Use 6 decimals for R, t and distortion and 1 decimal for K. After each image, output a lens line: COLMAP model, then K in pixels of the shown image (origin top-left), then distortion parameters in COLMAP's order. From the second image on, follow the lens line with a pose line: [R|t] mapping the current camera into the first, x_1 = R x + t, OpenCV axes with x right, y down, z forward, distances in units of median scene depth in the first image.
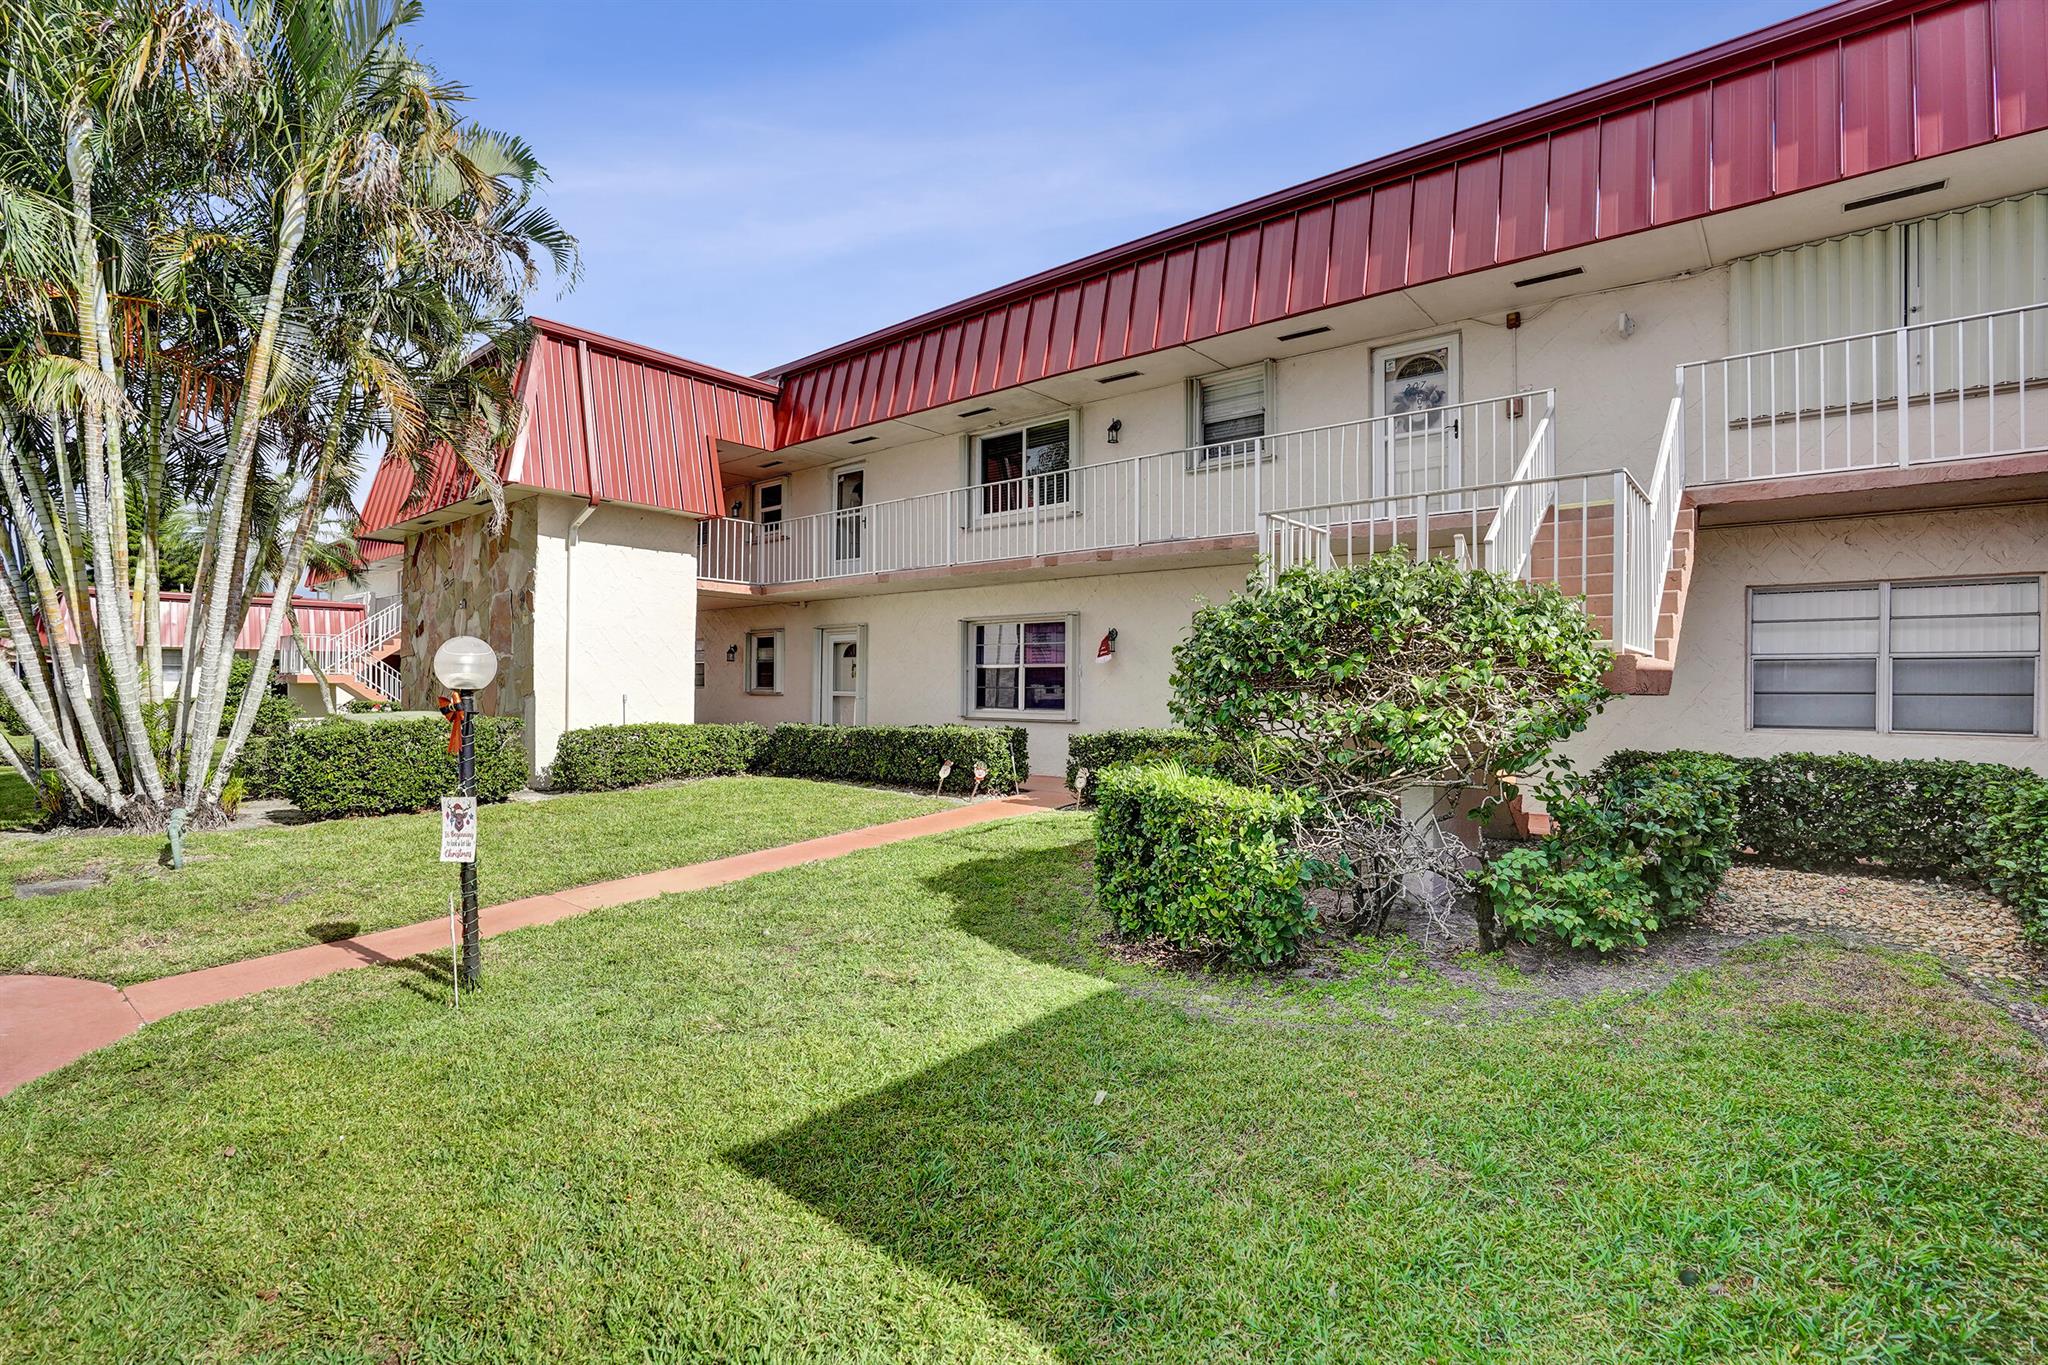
lens RADIAL K [[1018.8, 0, 1024.0], [0, 1018.8, 682.5], [0, 0, 1]] dist [-0.061248, 0.027655]
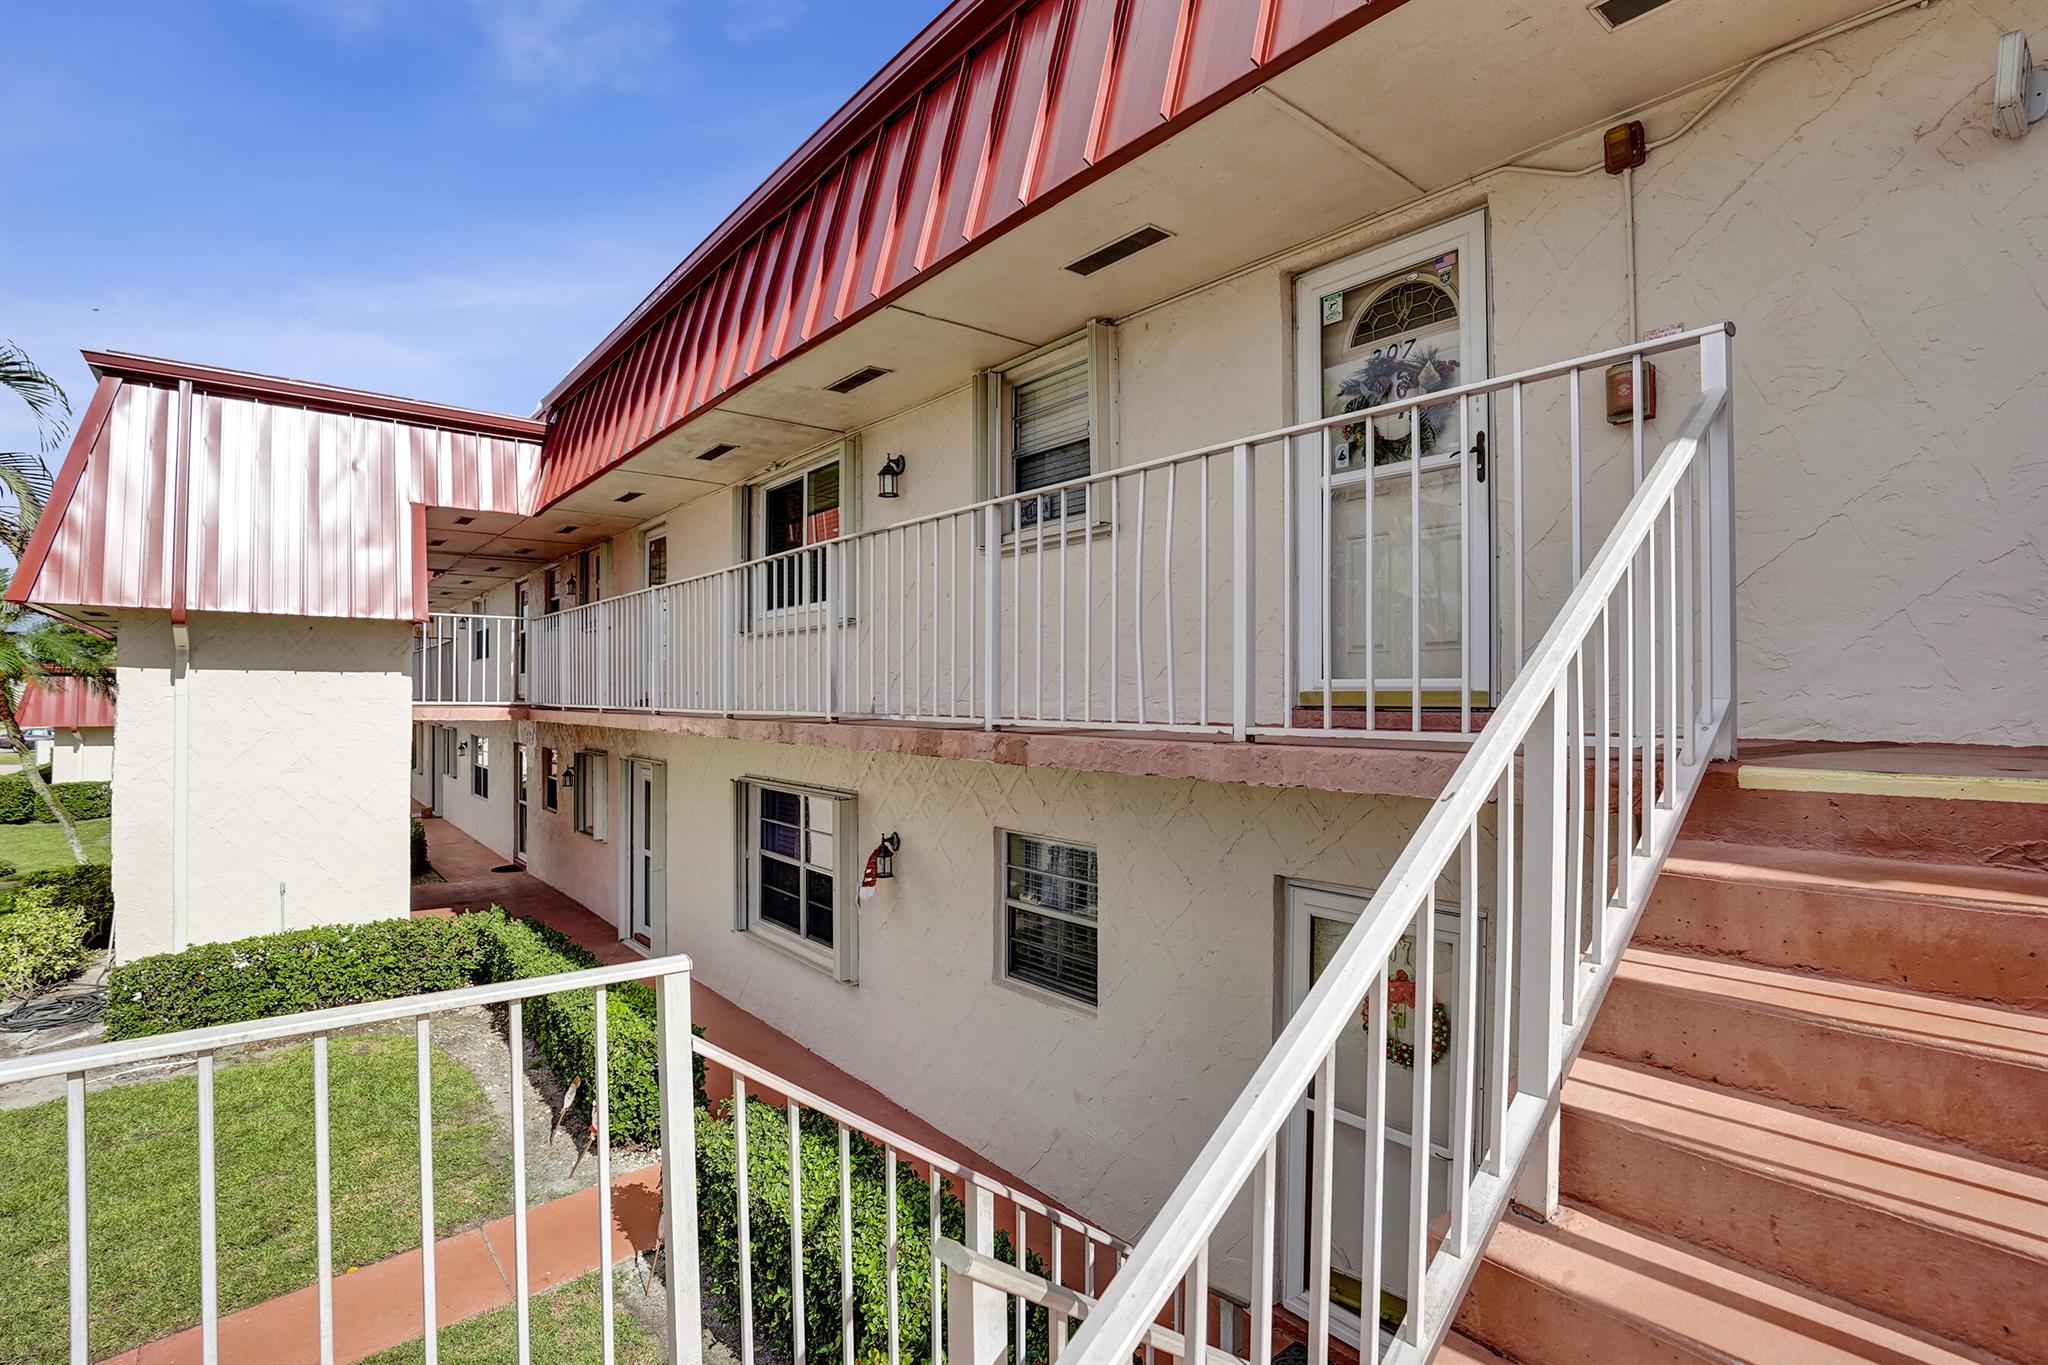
lens RADIAL K [[1018.8, 0, 1024.0], [0, 1018.8, 682.5], [0, 0, 1]] dist [-0.061248, 0.027655]
pose [[0.978708, -0.004490, -0.205211, 0.288888], [0.004207, 0.999990, -0.001814, -0.142401], [0.205217, 0.000912, 0.978716, 0.503379]]
